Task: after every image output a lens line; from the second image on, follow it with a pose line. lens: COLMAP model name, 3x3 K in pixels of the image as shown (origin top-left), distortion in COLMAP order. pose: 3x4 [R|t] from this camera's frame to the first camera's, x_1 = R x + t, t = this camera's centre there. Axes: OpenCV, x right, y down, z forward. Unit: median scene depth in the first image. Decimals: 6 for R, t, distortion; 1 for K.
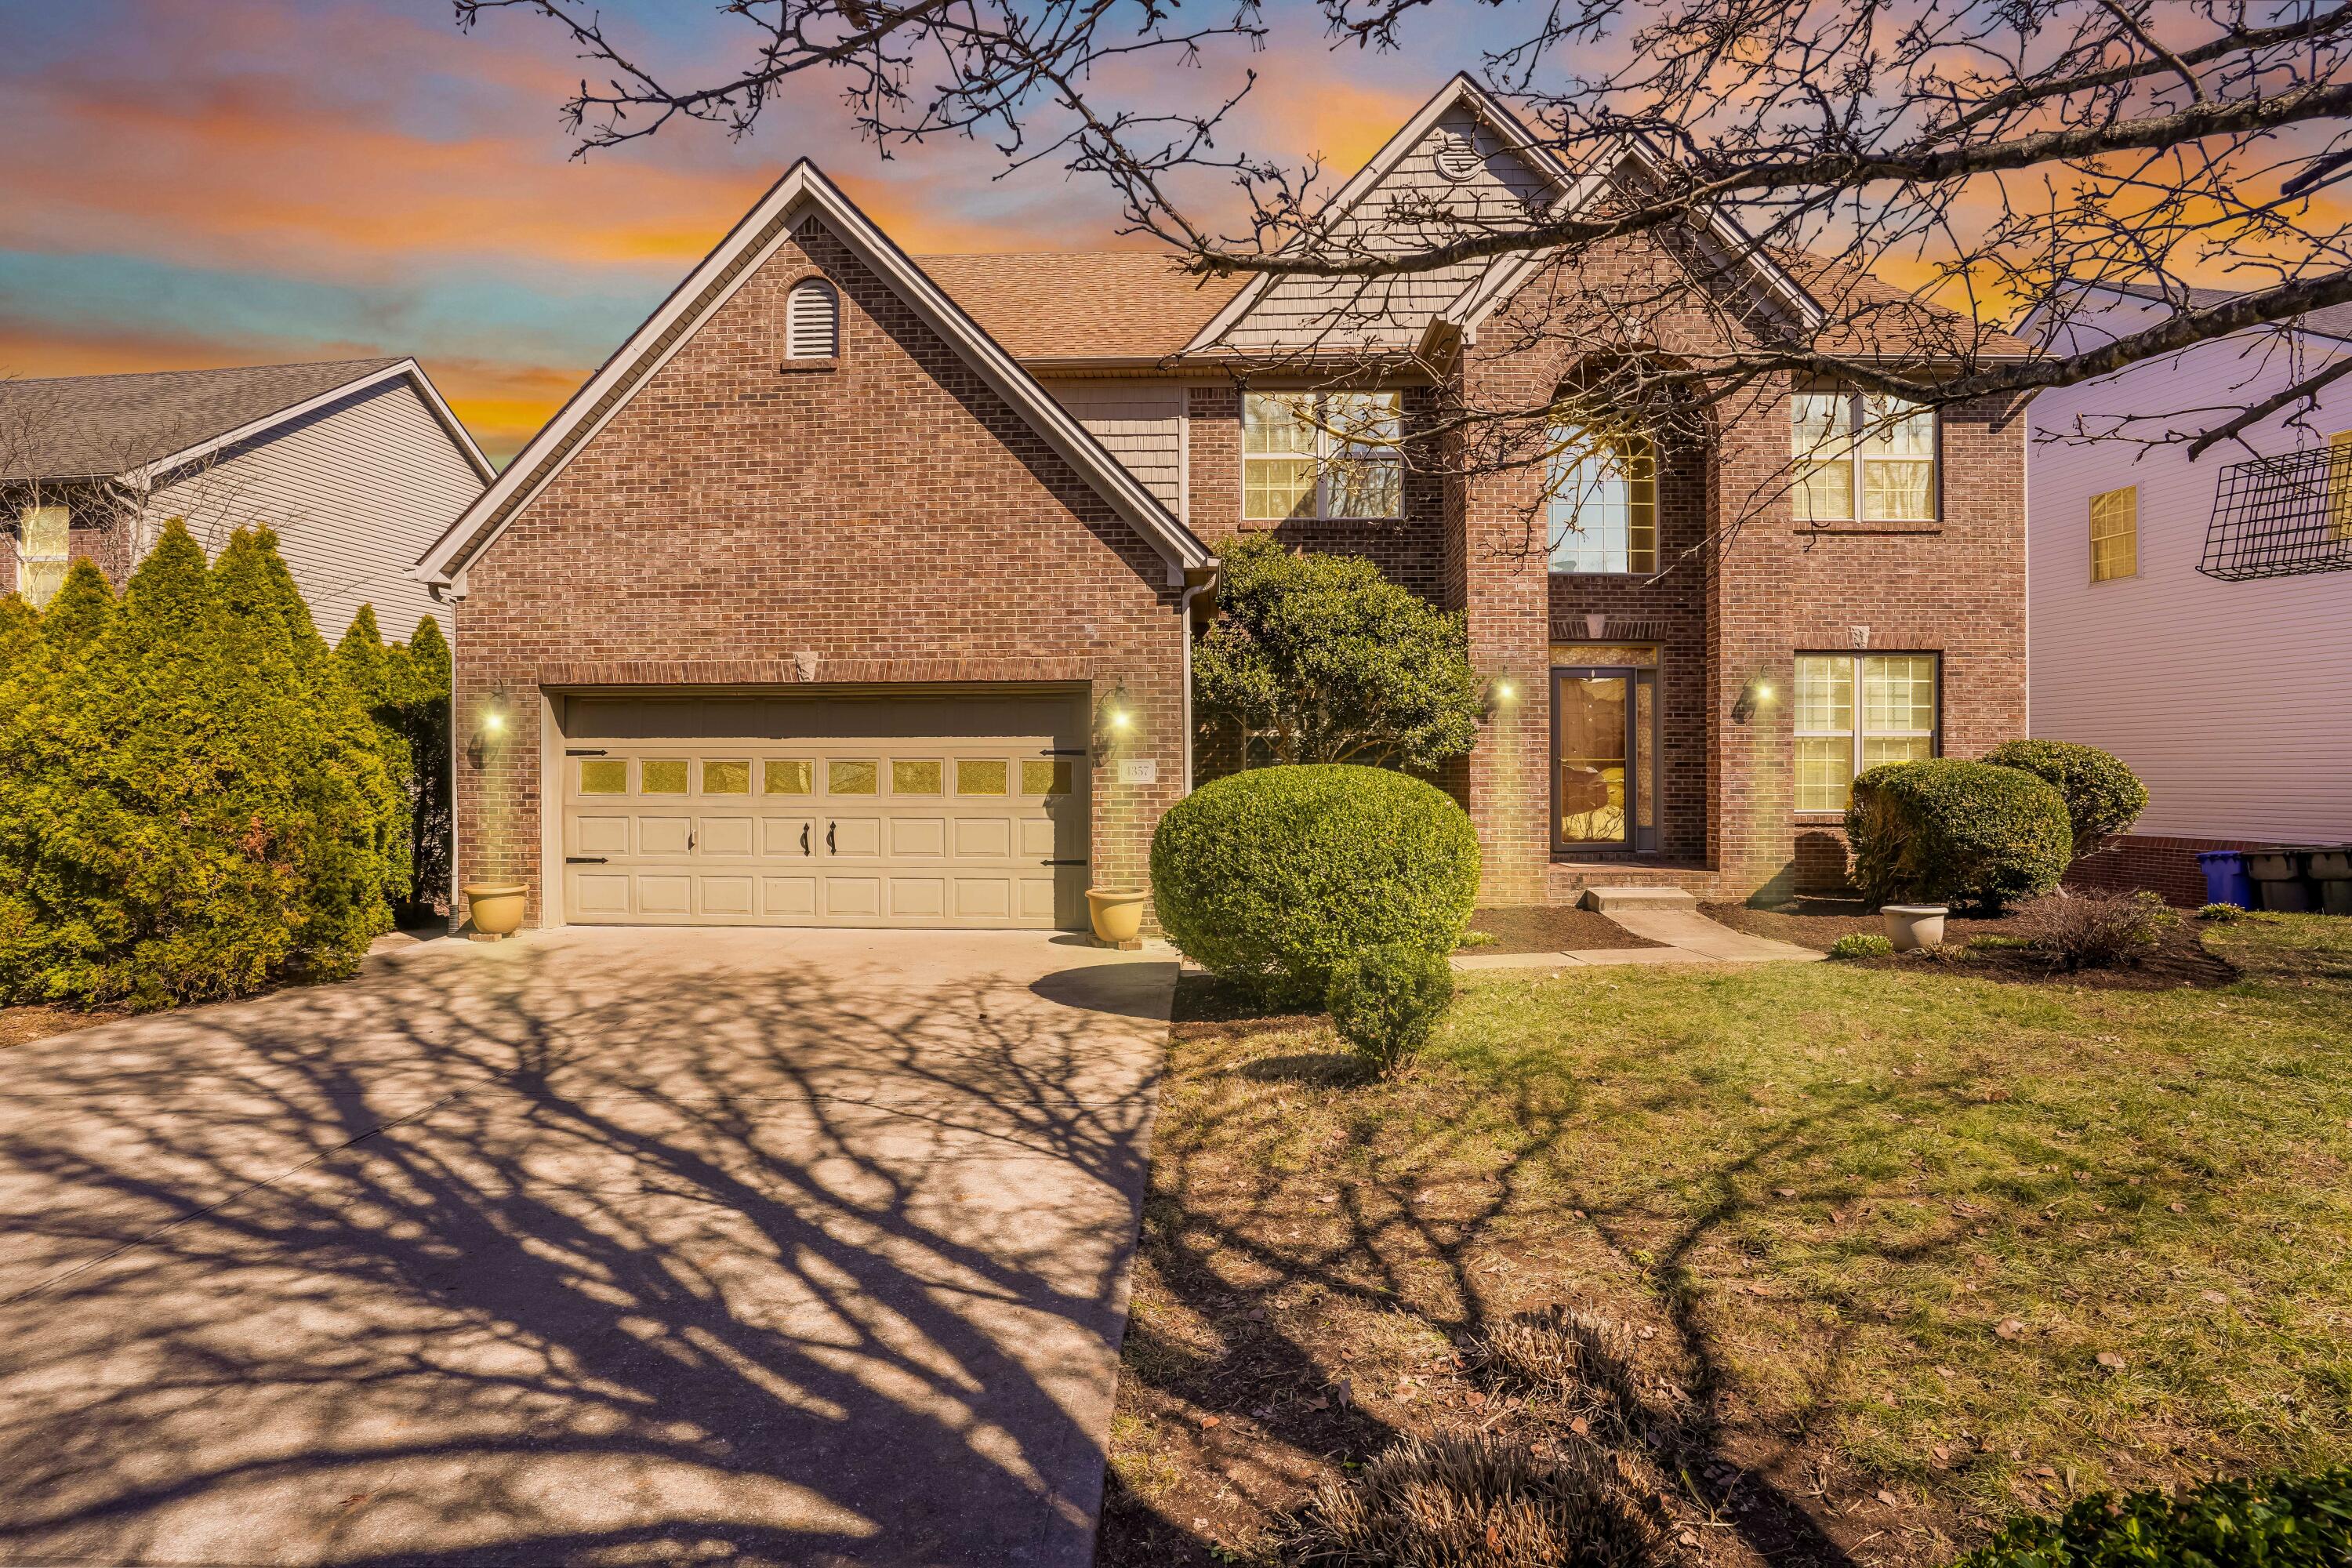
lens RADIAL K [[1179.5, 0, 1184.0], [0, 1179.5, 785.7], [0, 0, 1]] dist [-0.077637, 0.033774]
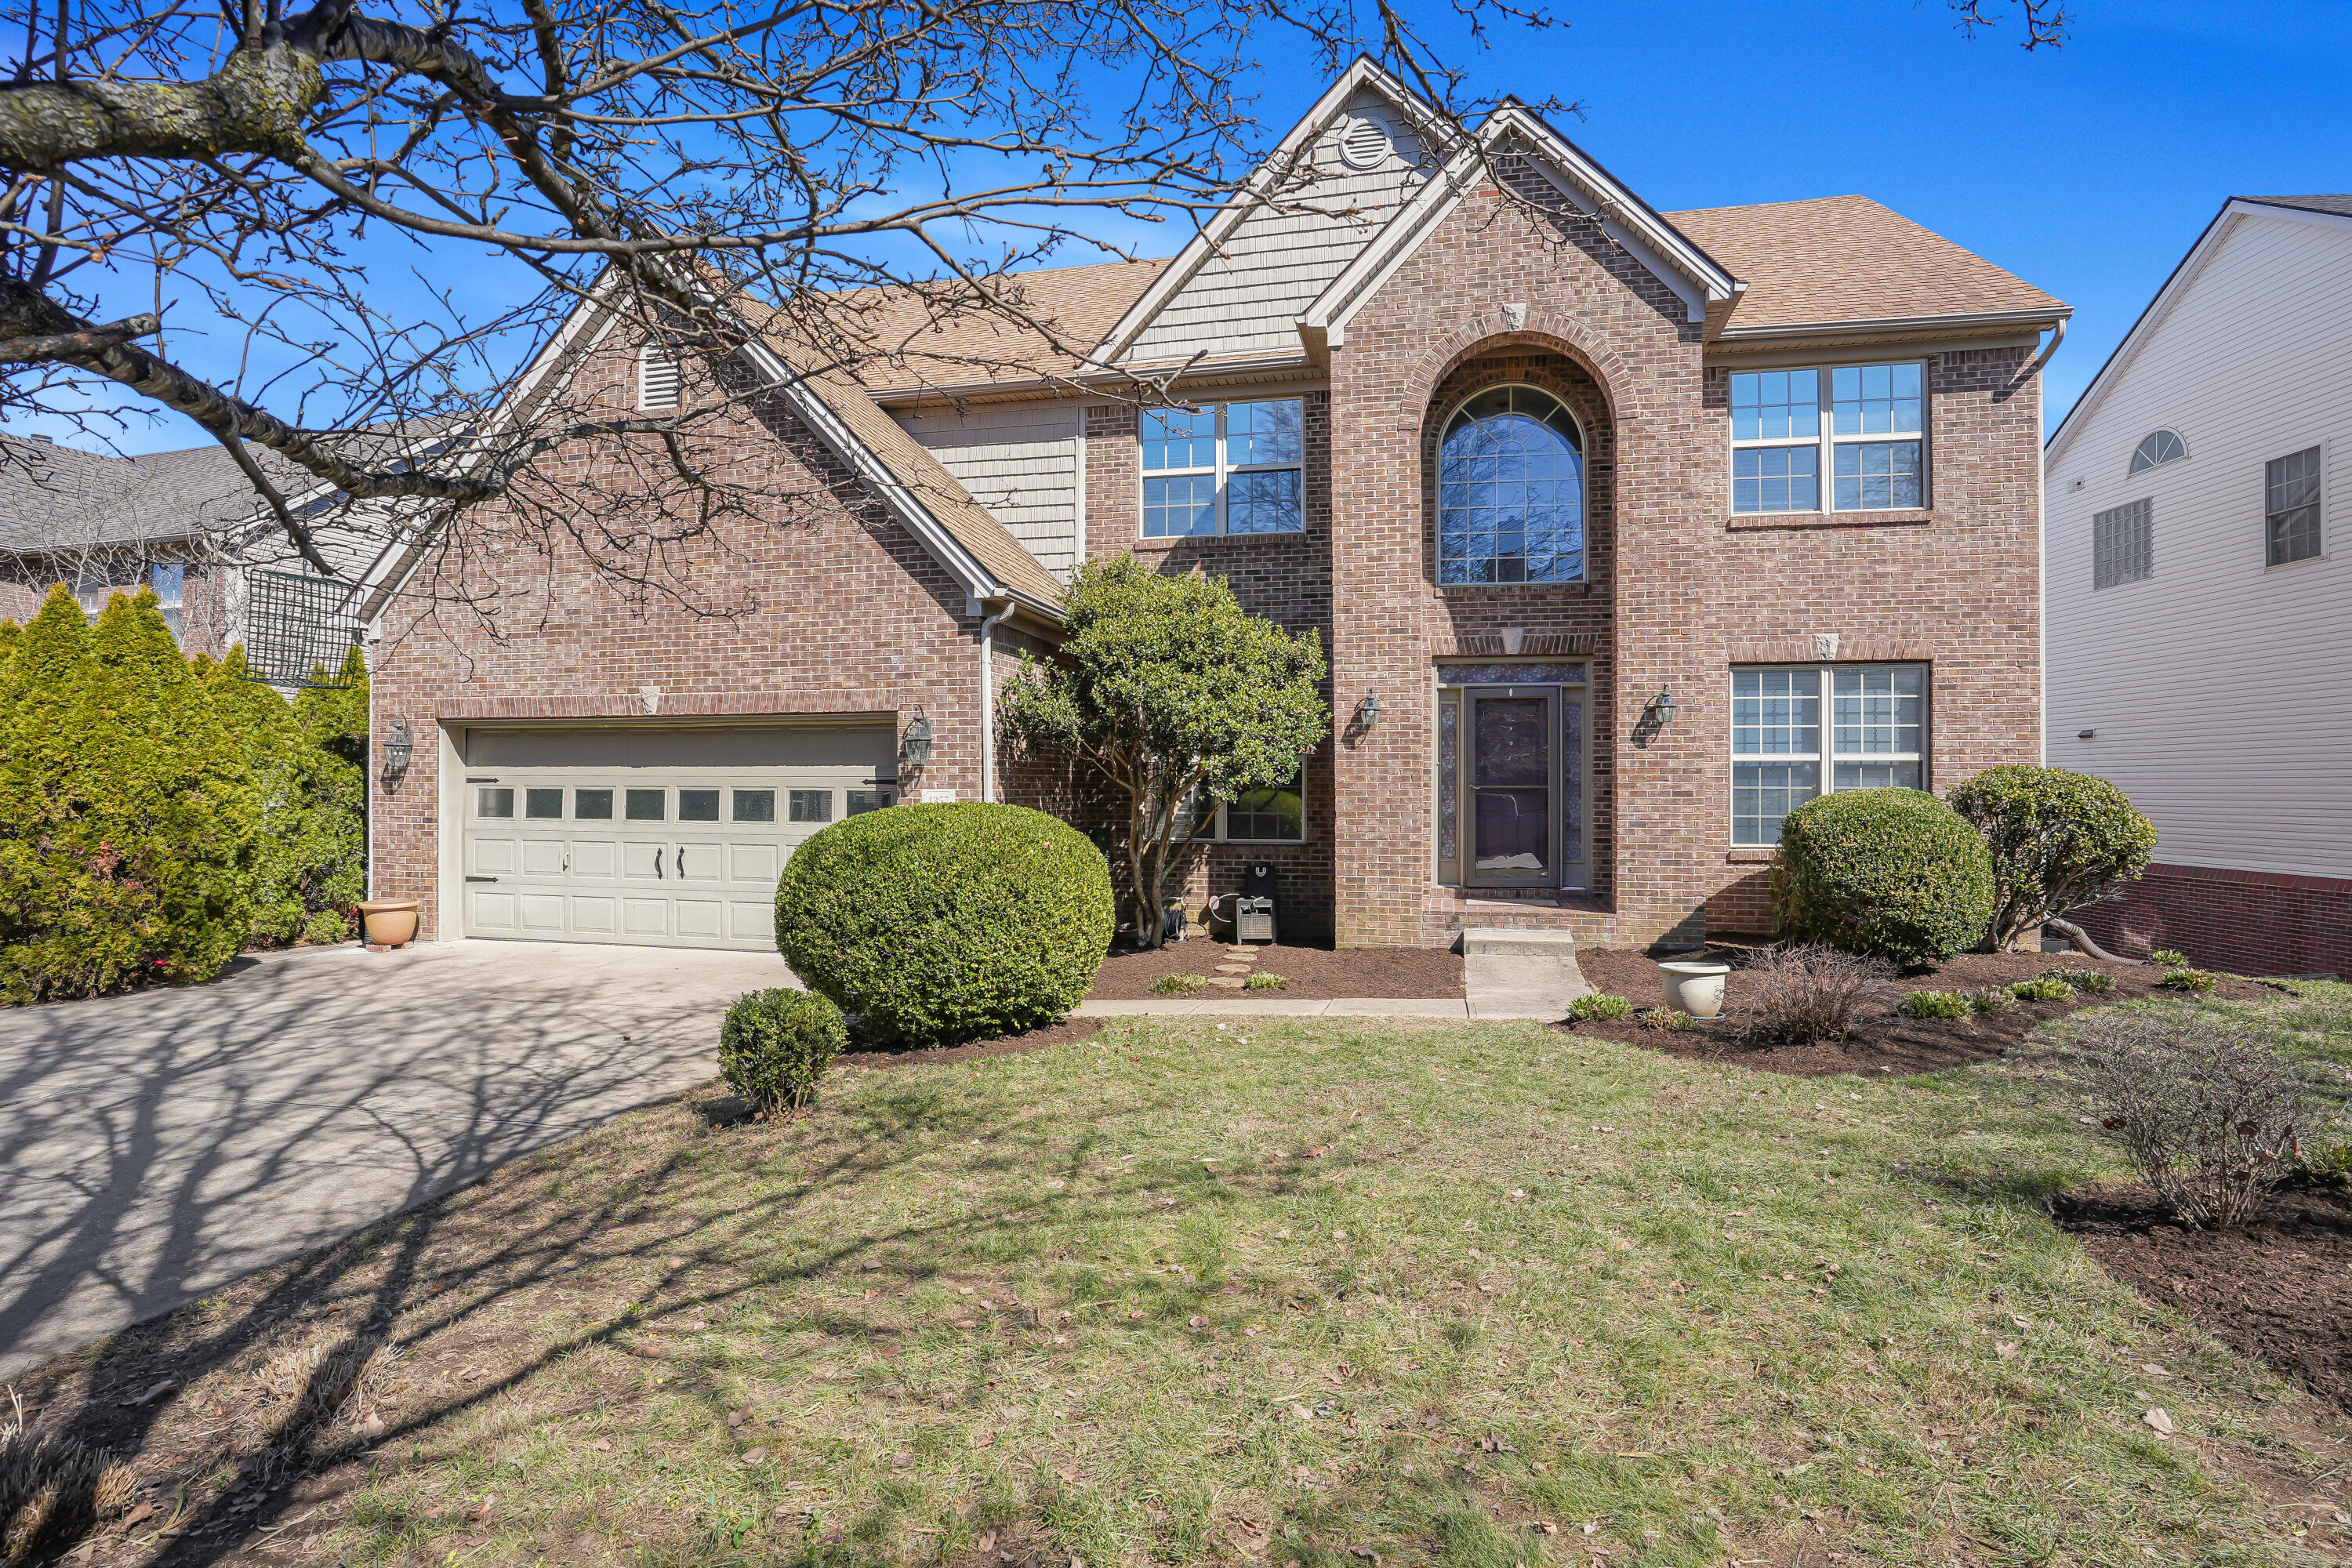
lens RADIAL K [[1239.3, 0, 1176.0], [0, 1239.3, 784.0], [0, 0, 1]] dist [-0.077017, 0.044068]
pose [[0.980912, 0.002487, -0.194435, 0.360126], [-0.004737, 0.999927, -0.011105, -0.016257], [0.194394, 0.011814, 0.980852, 0.007506]]
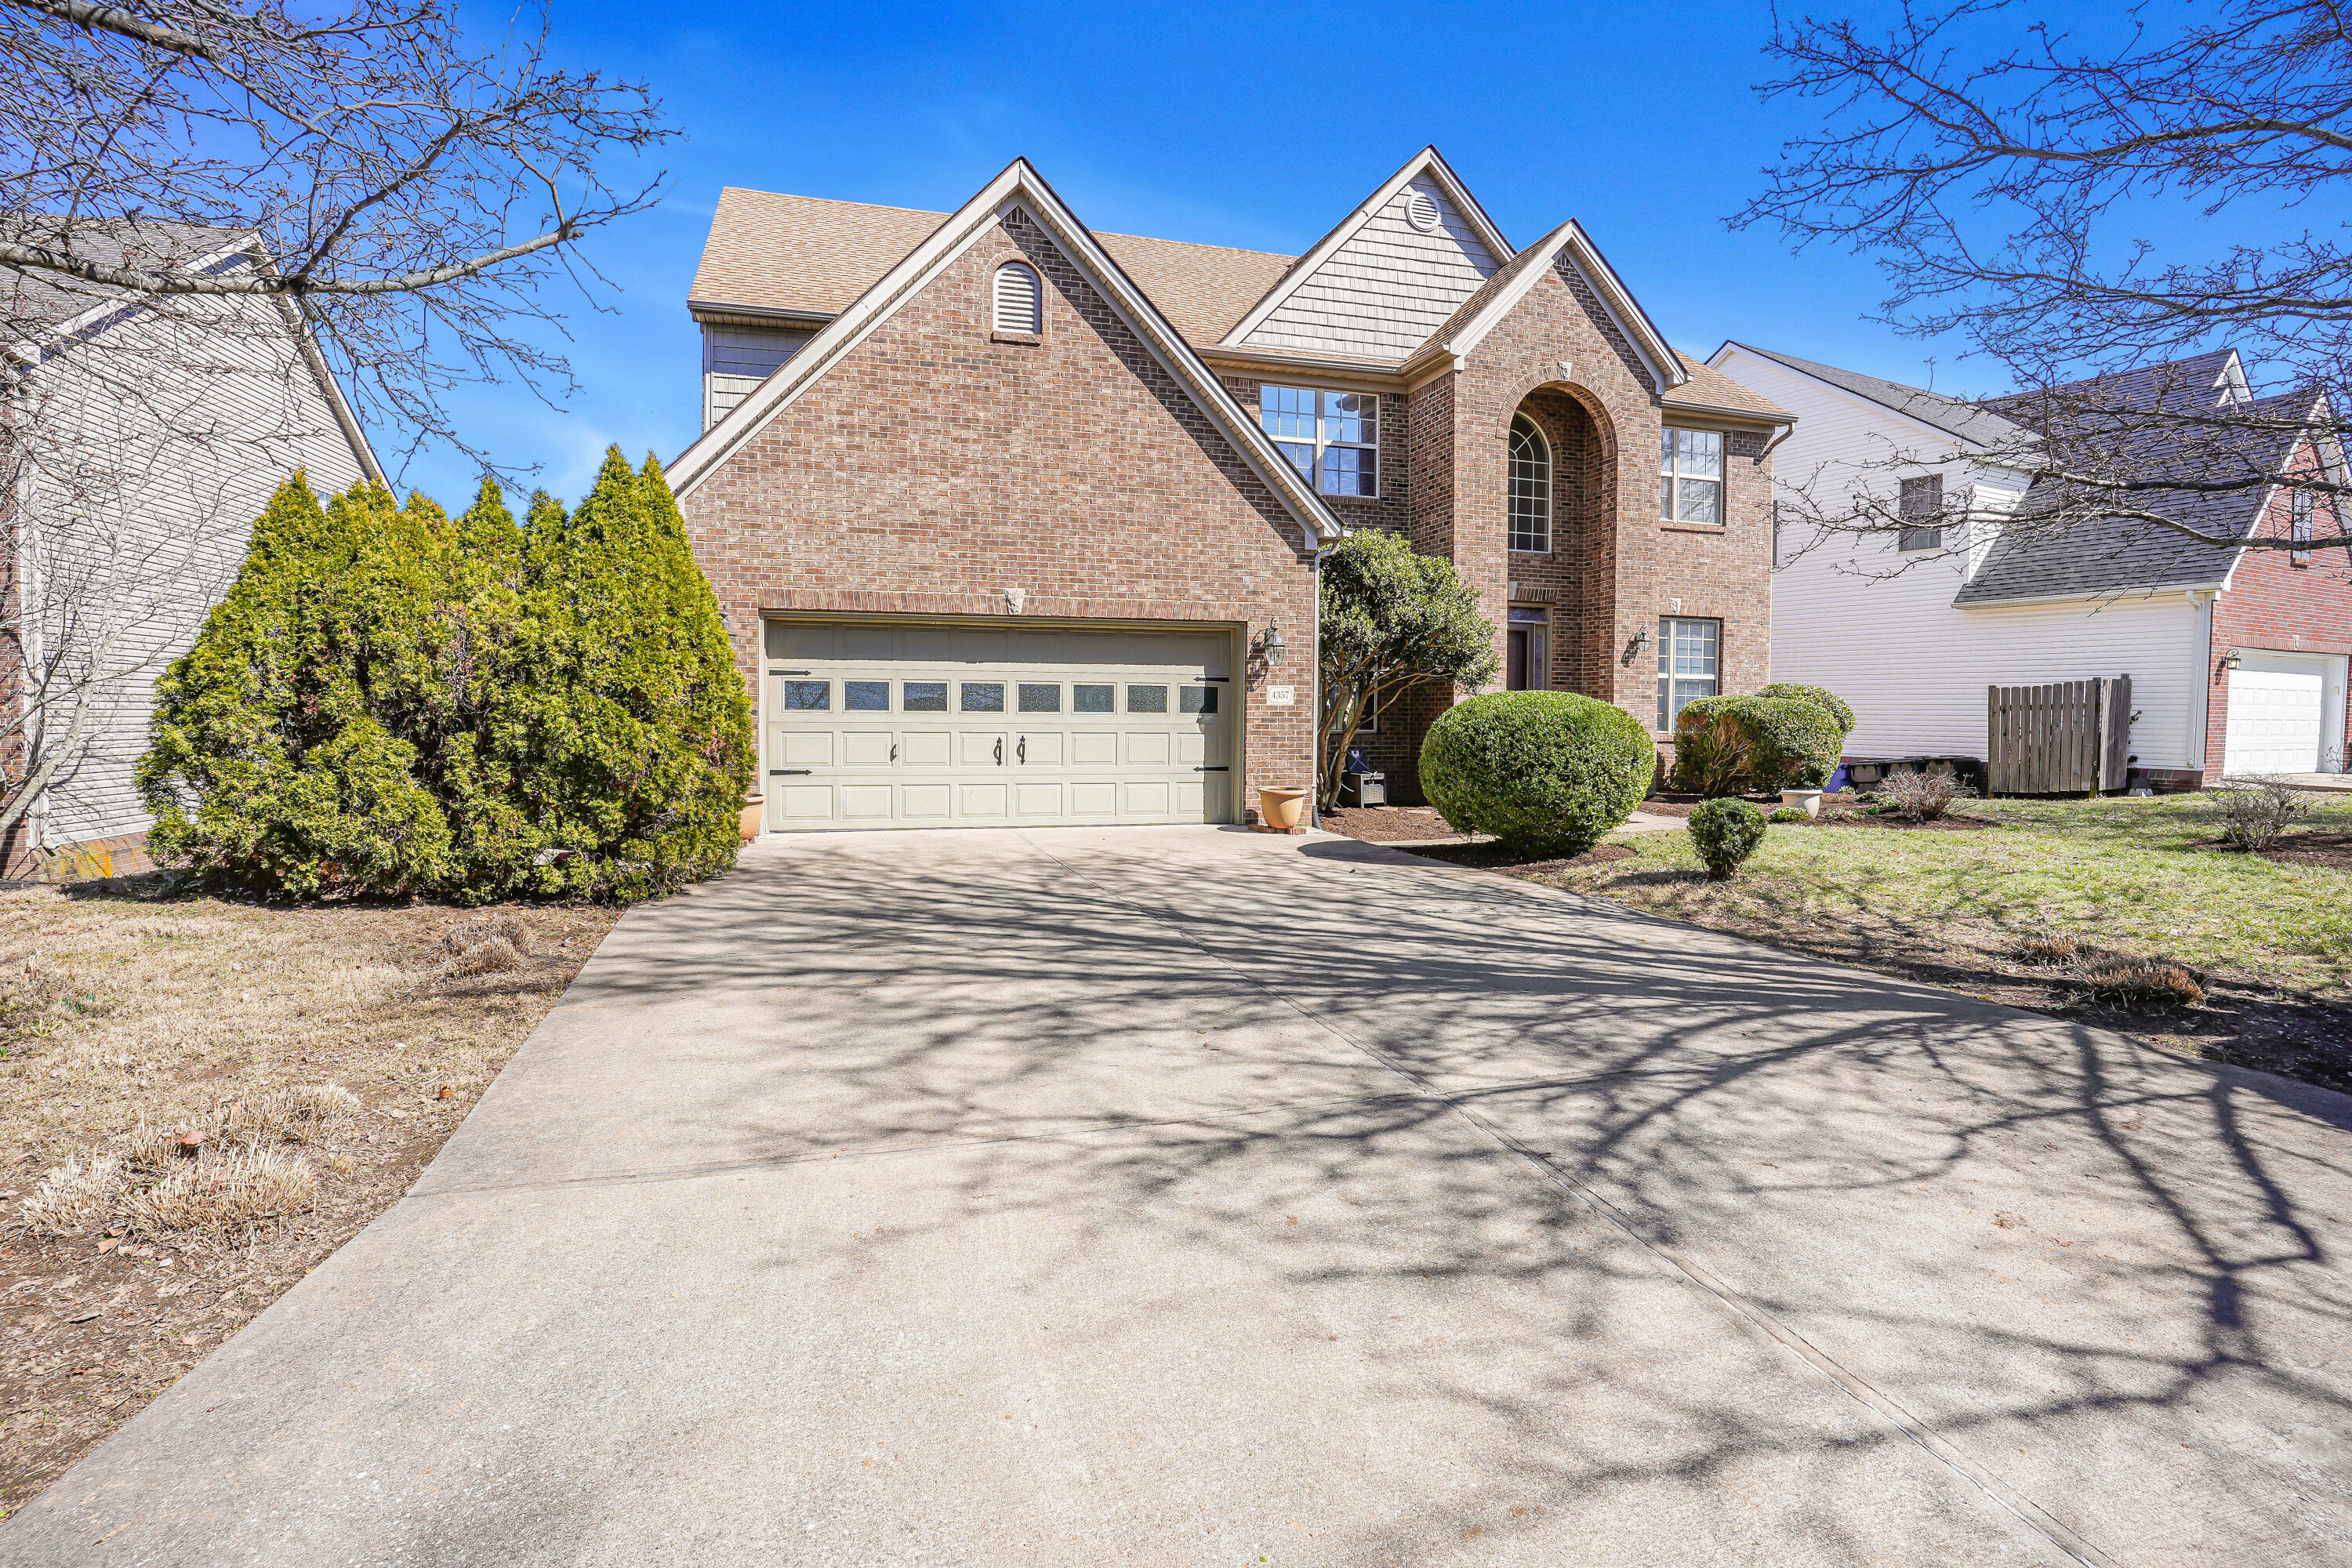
lens RADIAL K [[1160.1, 0, 1162.3], [0, 1160.1, 767.6], [0, 0, 1]] dist [-0.073922, 0.000473]
pose [[0.947797, -0.008324, 0.318765, -0.552071], [-0.004550, 0.999204, 0.039623, 0.016333], [-0.318841, -0.039005, 0.947005, -0.137182]]
